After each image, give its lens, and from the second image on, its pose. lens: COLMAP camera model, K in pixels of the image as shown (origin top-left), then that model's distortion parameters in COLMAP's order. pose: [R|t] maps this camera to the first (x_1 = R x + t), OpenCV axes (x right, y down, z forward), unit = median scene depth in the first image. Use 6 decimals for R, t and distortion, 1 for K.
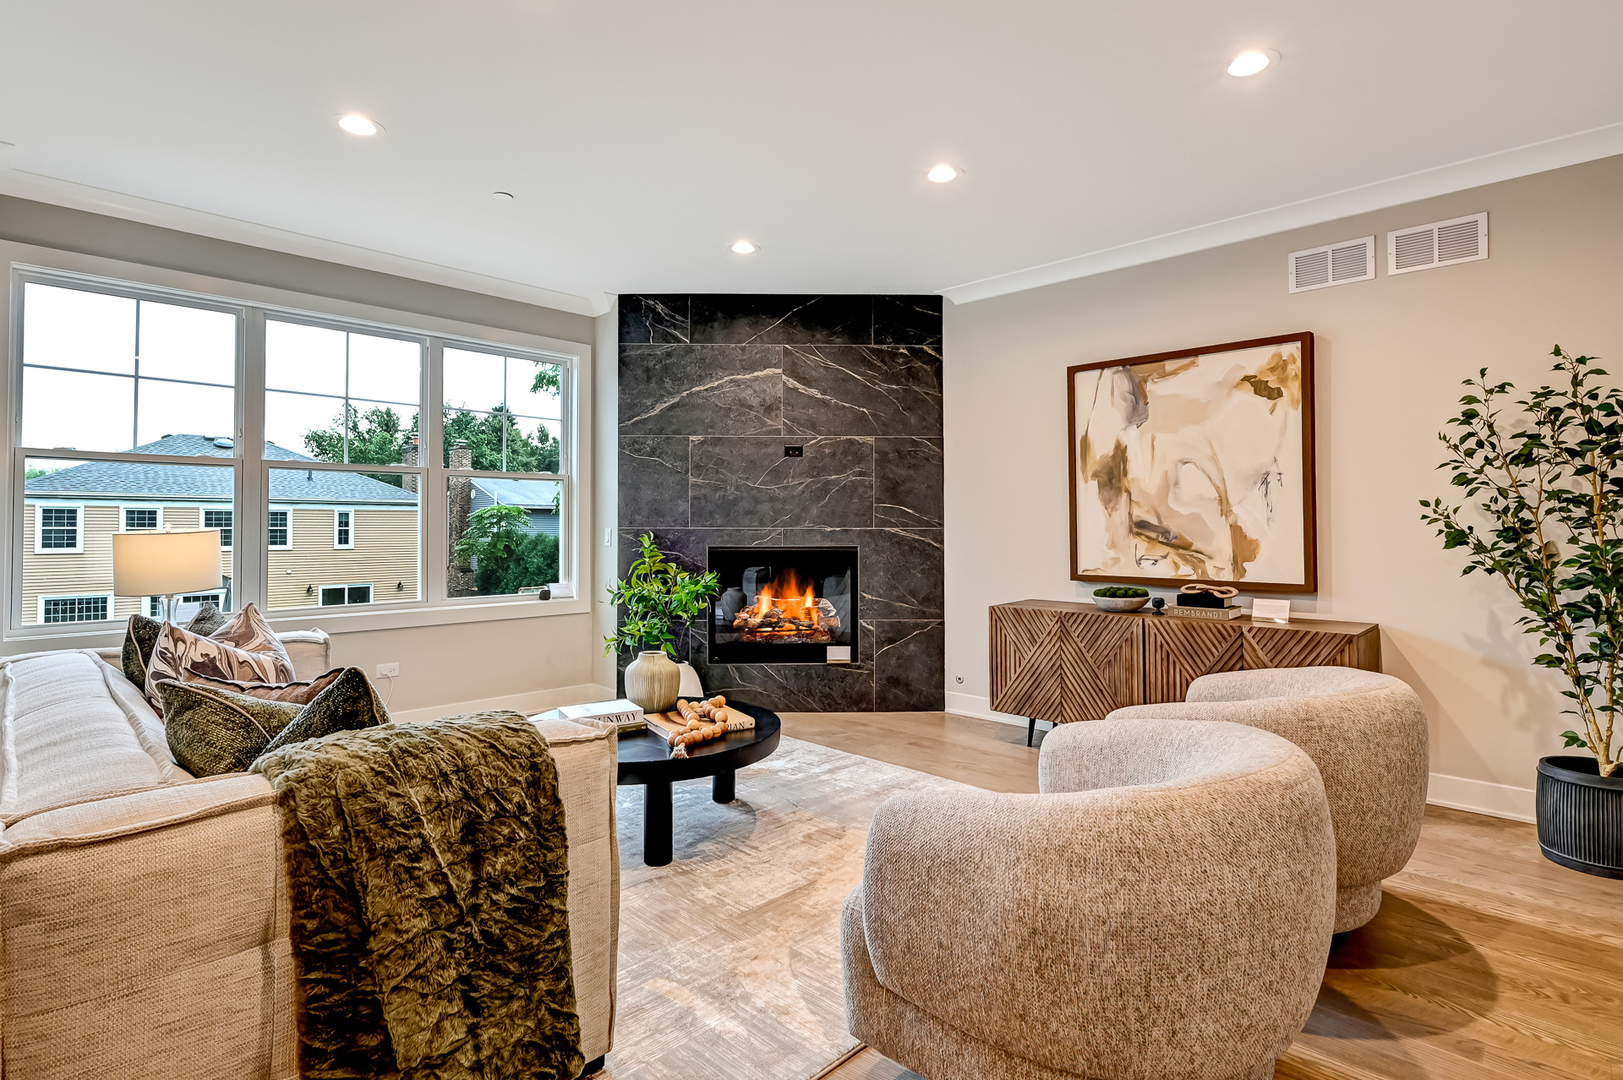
lens RADIAL K [[807.0, 0, 832.6], [0, 807.0, 515.0], [0, 0, 1]] dist [-0.002492, -0.000108]
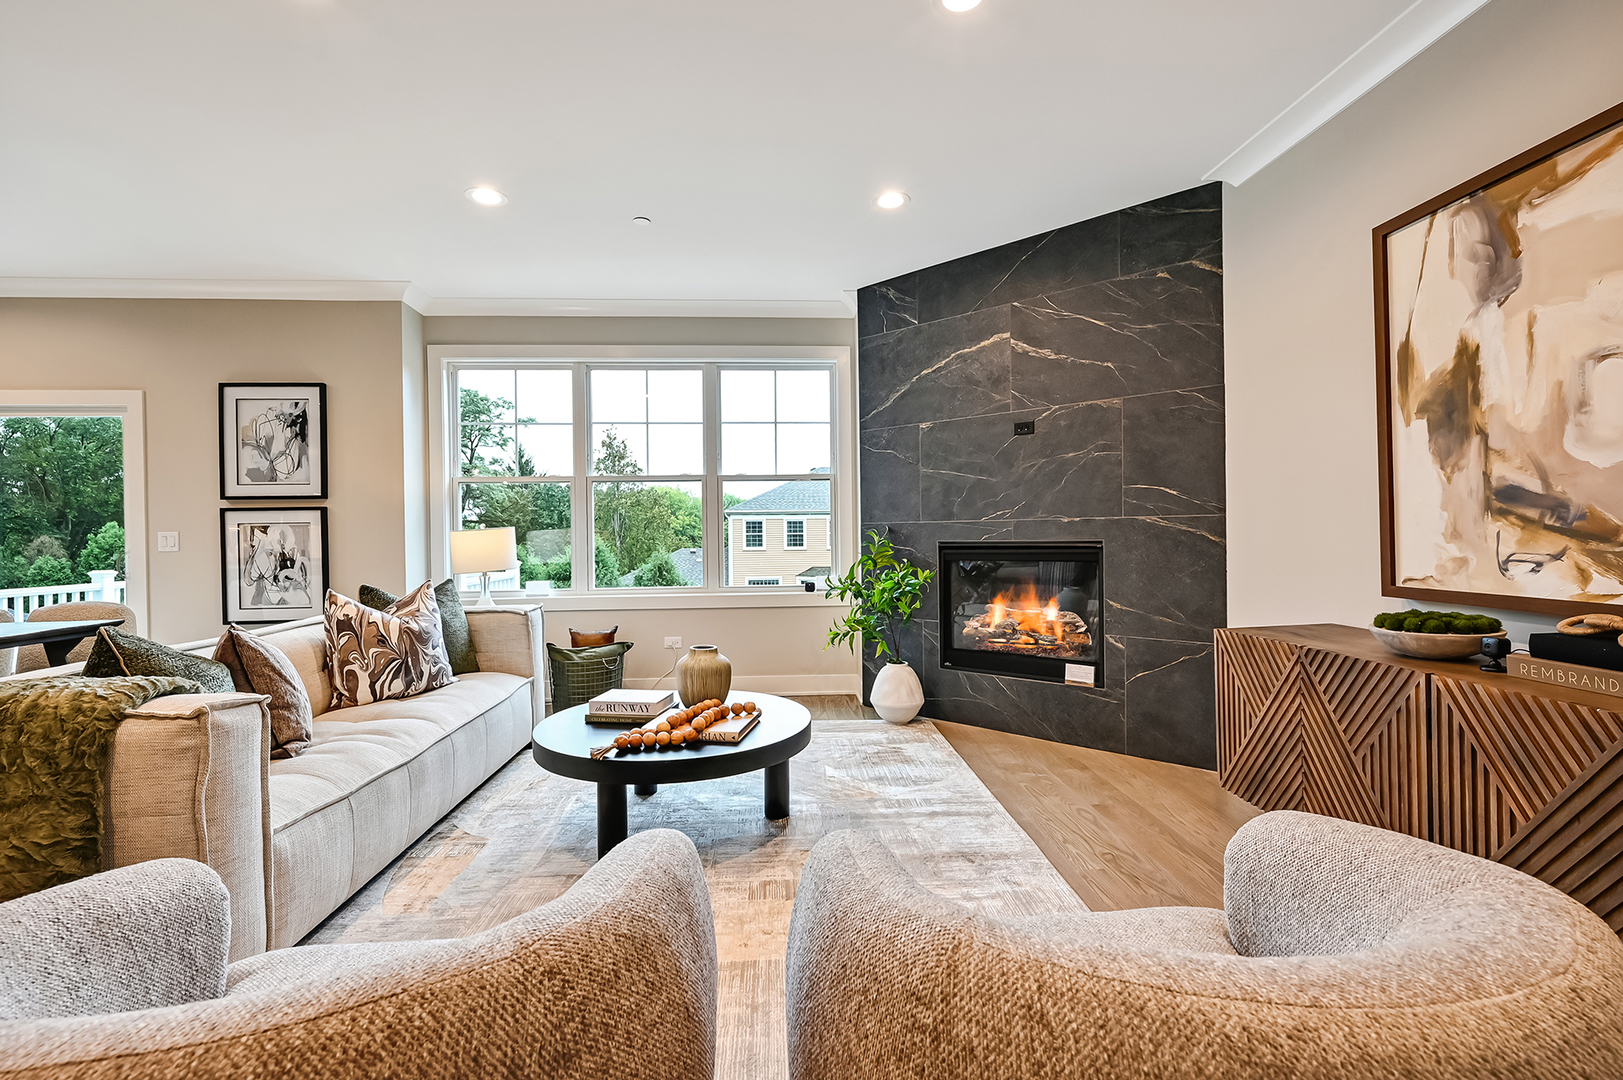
lens RADIAL K [[726.2, 0, 827.6], [0, 726.2, 542.3], [0, 0, 1]] dist [0.000026, 0.000120]
pose [[0.734347, -0.002149, -0.678771, 0.317096], [0.022862, 0.999506, 0.021569, 0.019196], [0.678389, -0.031357, 0.734033, 0.304465]]
